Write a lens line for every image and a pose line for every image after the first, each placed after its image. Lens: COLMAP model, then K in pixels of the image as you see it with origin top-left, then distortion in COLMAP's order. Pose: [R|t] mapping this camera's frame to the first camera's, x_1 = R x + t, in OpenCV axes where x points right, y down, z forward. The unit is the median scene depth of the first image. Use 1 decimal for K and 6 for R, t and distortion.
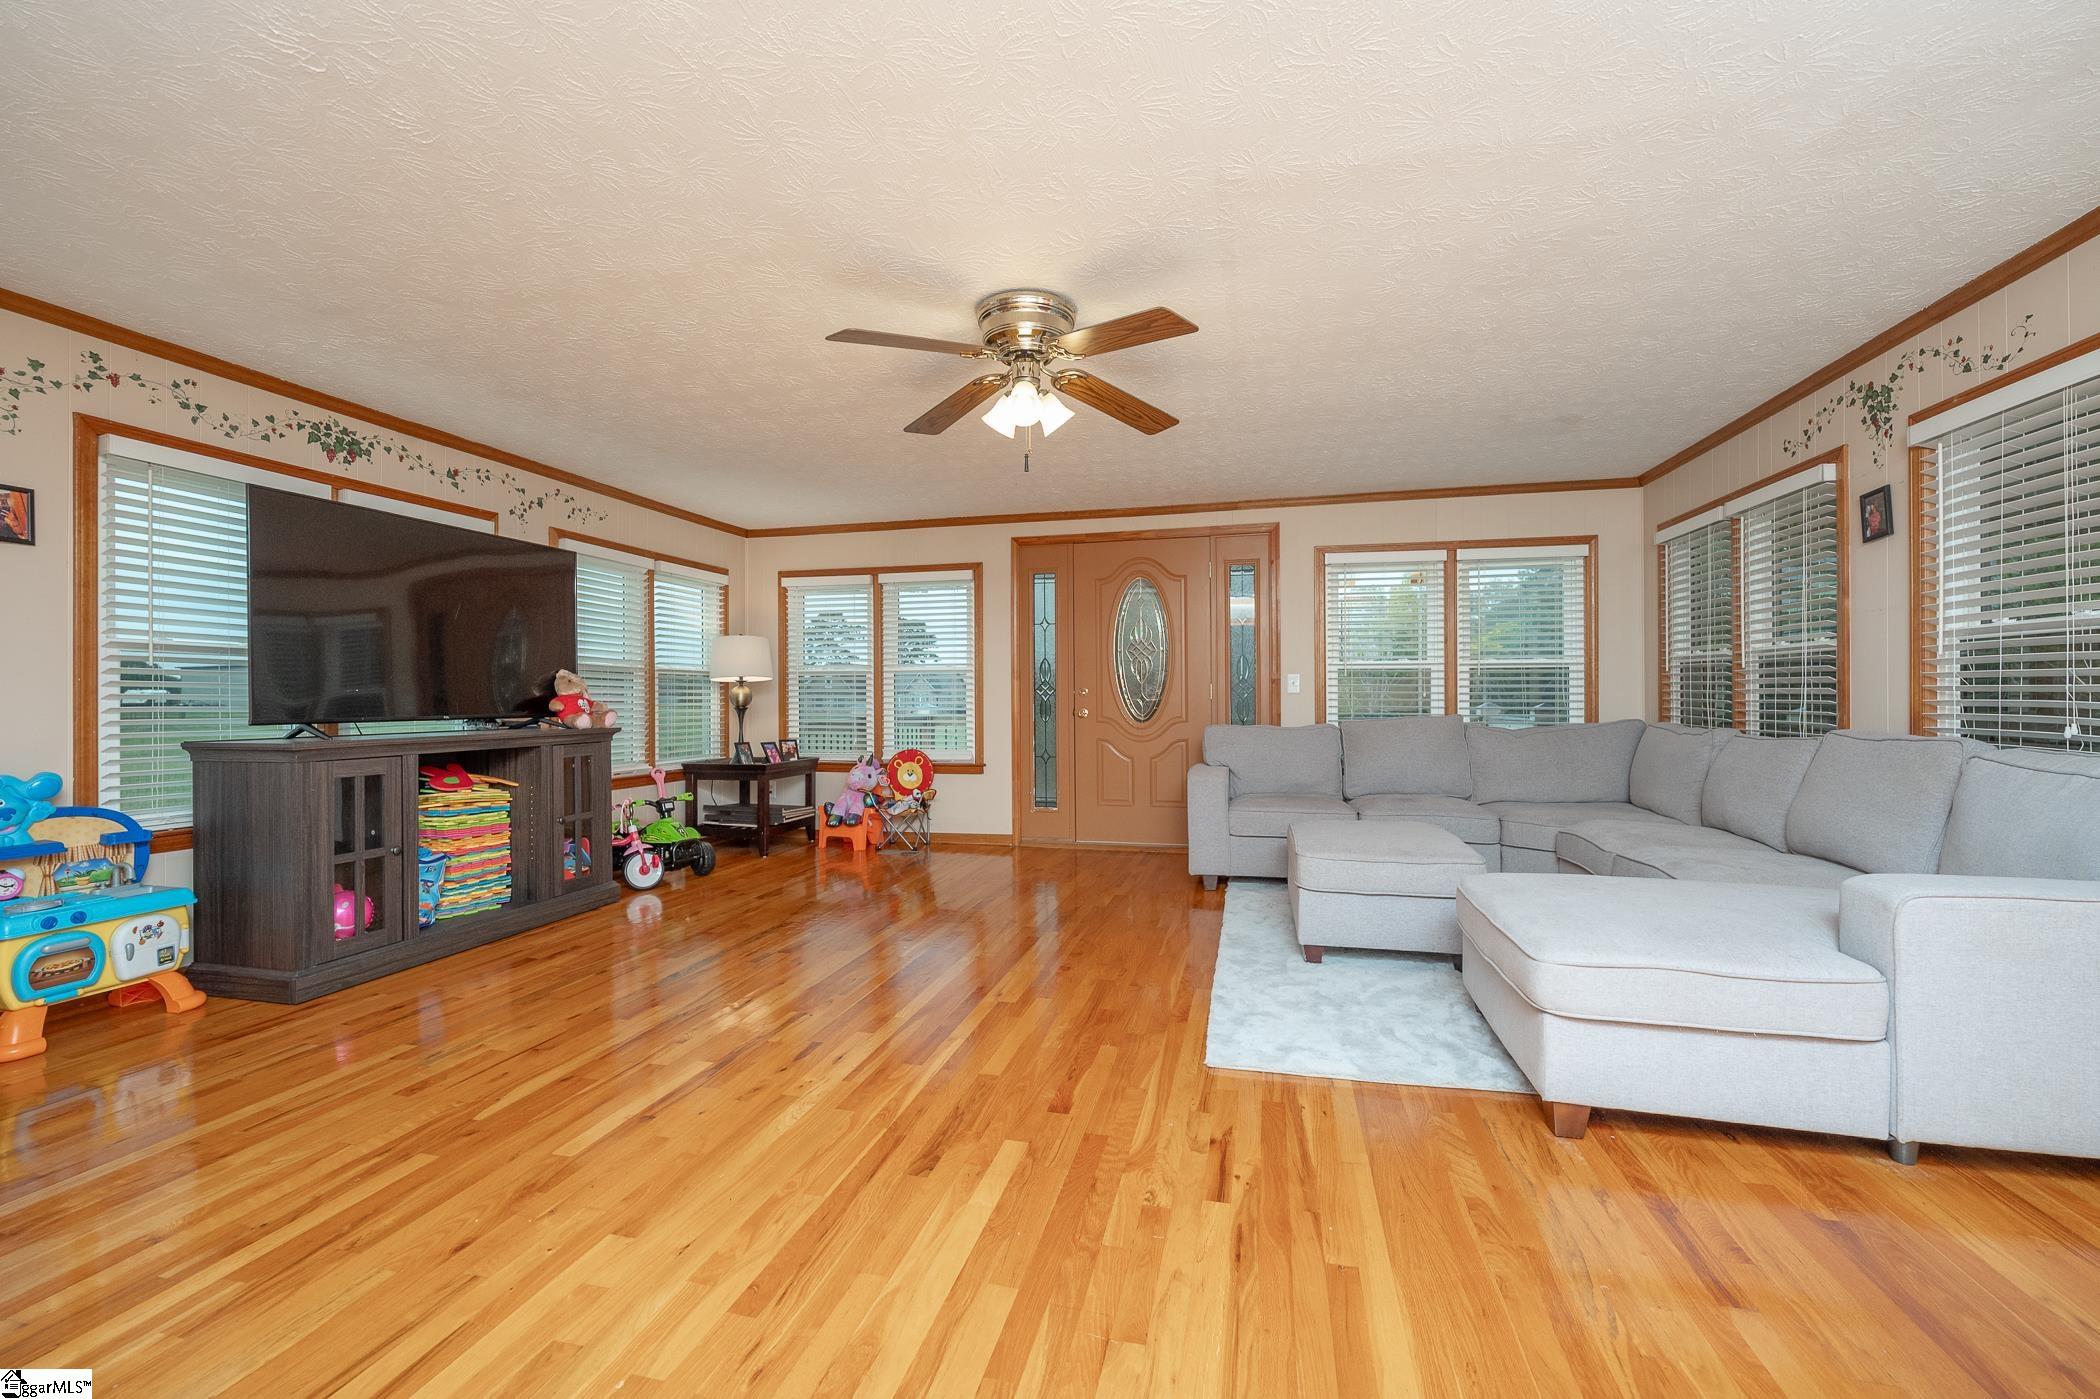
lens RADIAL K [[849.3, 0, 1054.7], [0, 849.3, 701.5], [0, 0, 1]] dist [-0.005361, 0.000341]
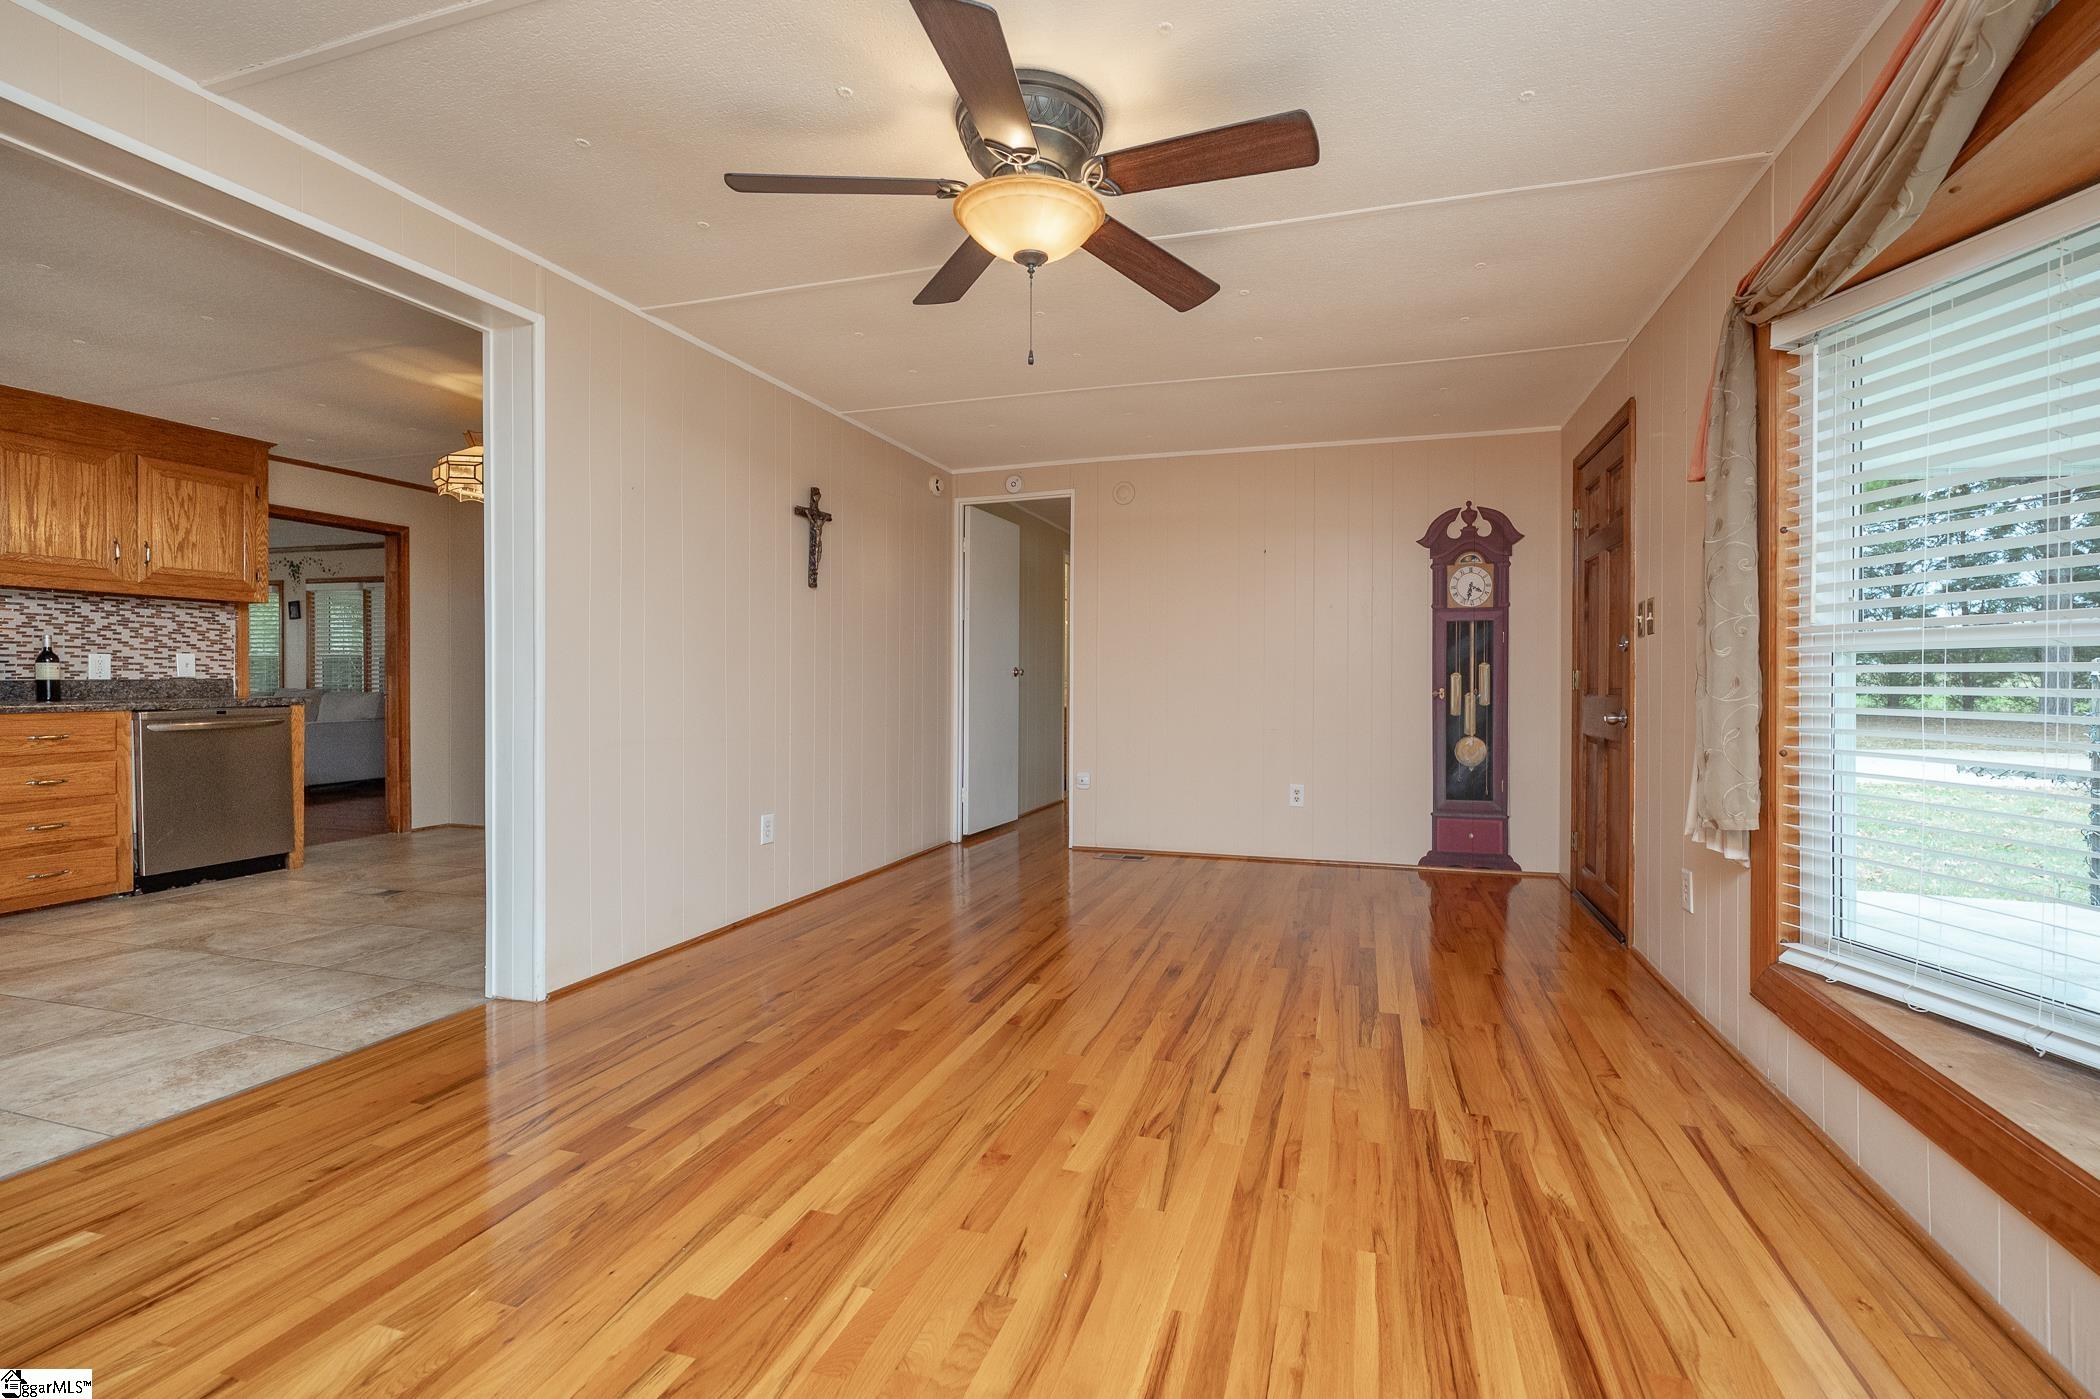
lens RADIAL K [[890.4, 0, 1103.4], [0, 890.4, 690.0], [0, 0, 1]] dist [0.000081, 0.000467]
pose [[0.039578, -0.003449, 0.999211, -1.737254], [0.002614, 0.999991, 0.003348, 0.032157], [-0.999213, 0.002480, 0.039587, -1.662887]]
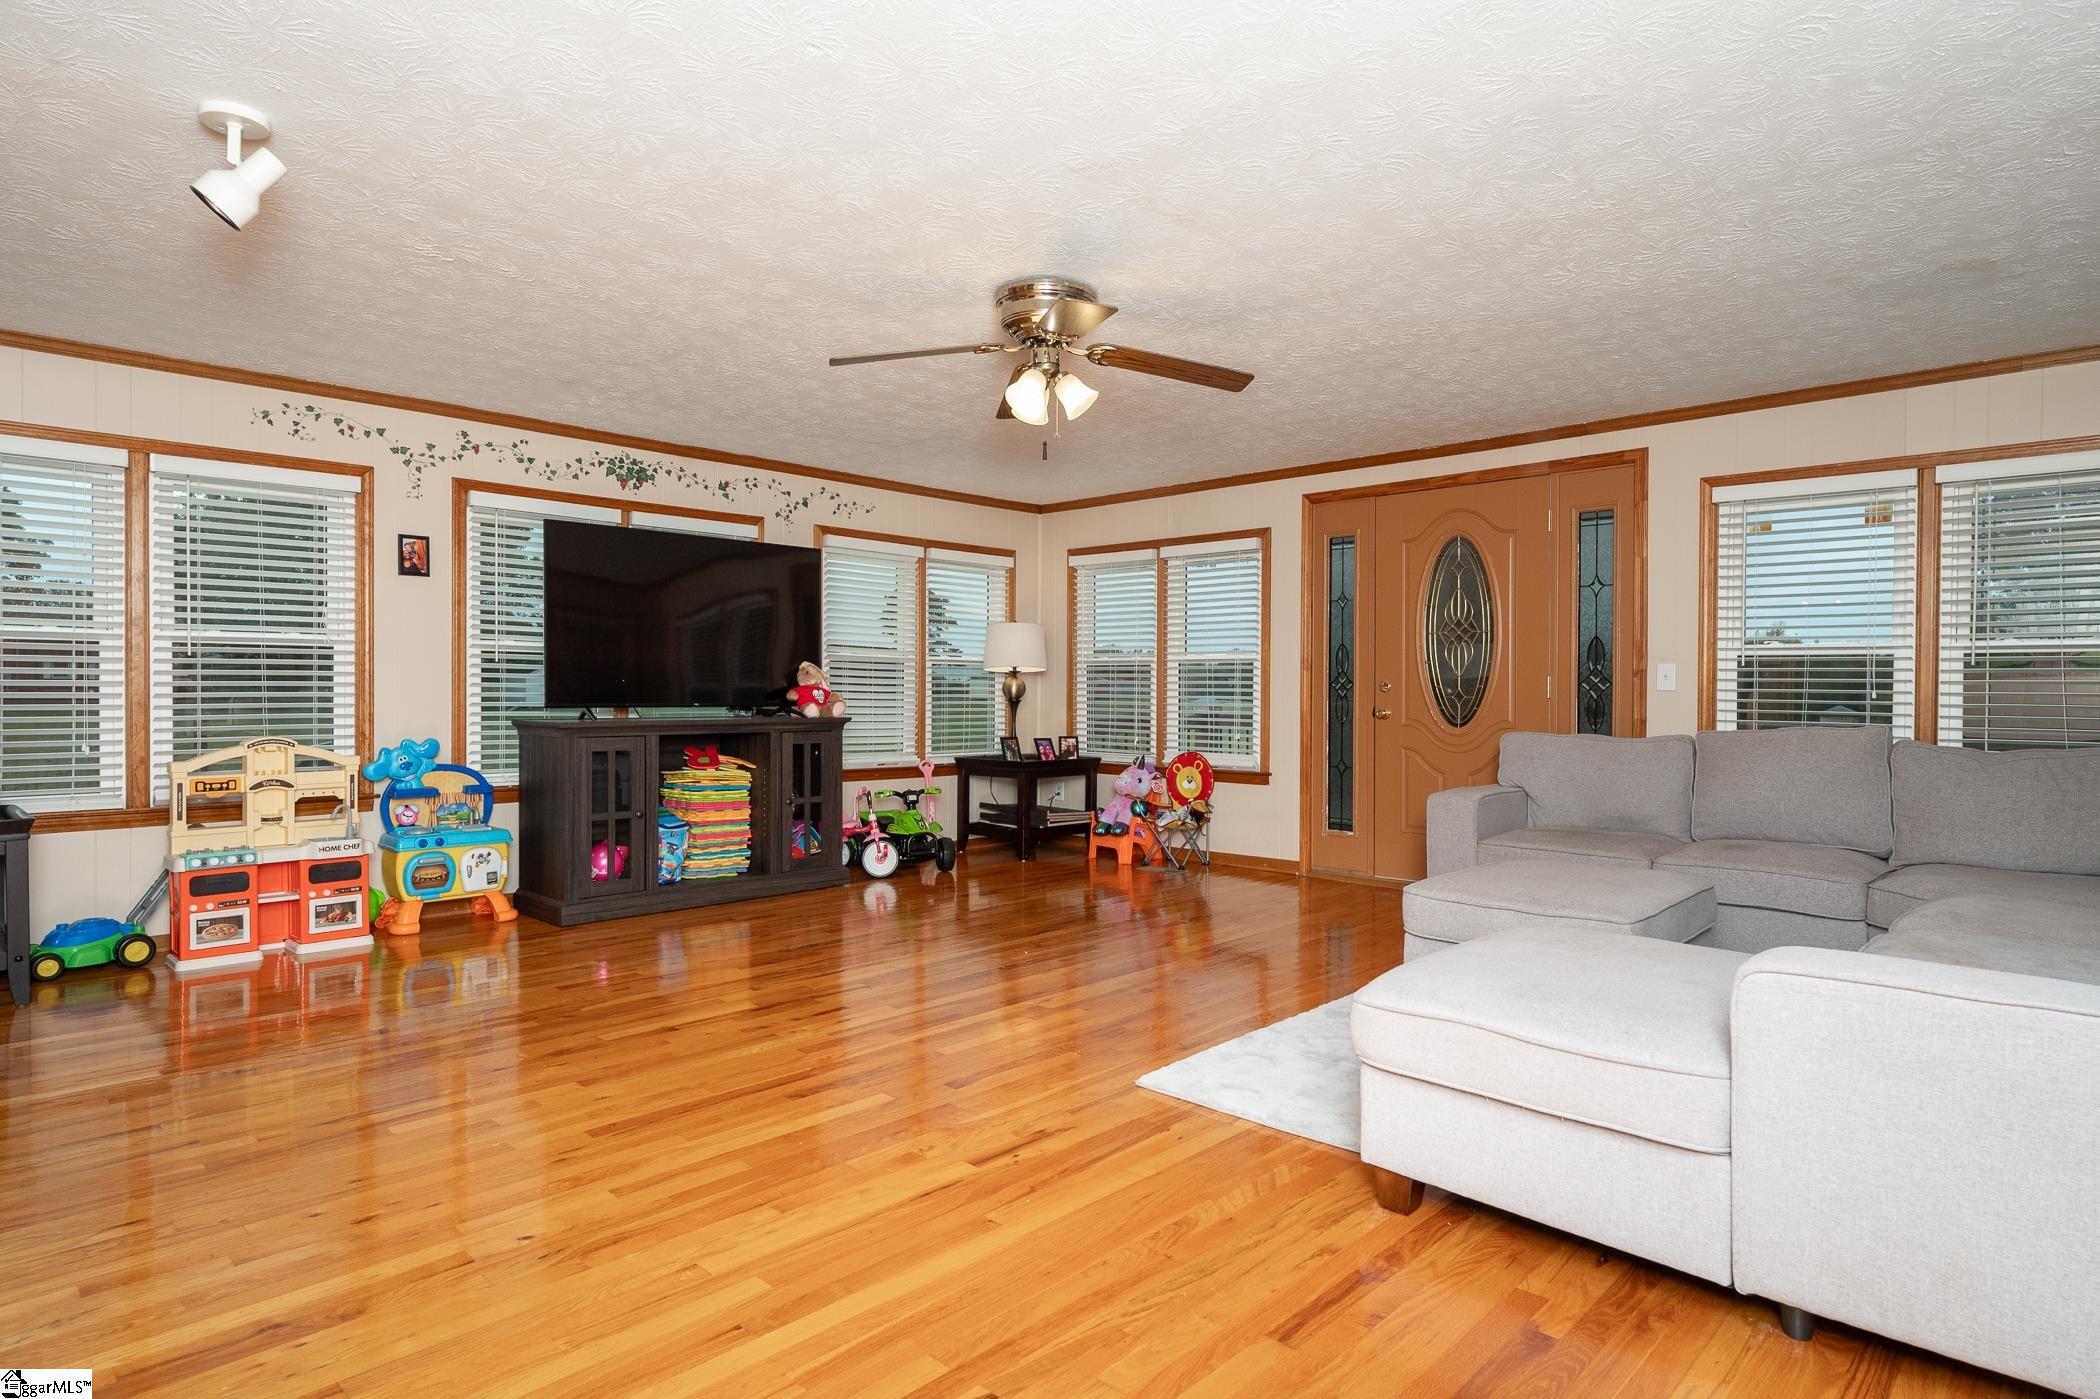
lens RADIAL K [[1143.0, 0, 1063.9], [0, 1143.0, 702.4], [0, 0, 1]] dist [0.004056, -0.002292]
pose [[0.868188, 0.015420, -0.495996, 0.551218], [-0.012088, 0.999878, 0.009926, -0.005757], [0.496088, -0.002623, 0.868268, -0.108970]]
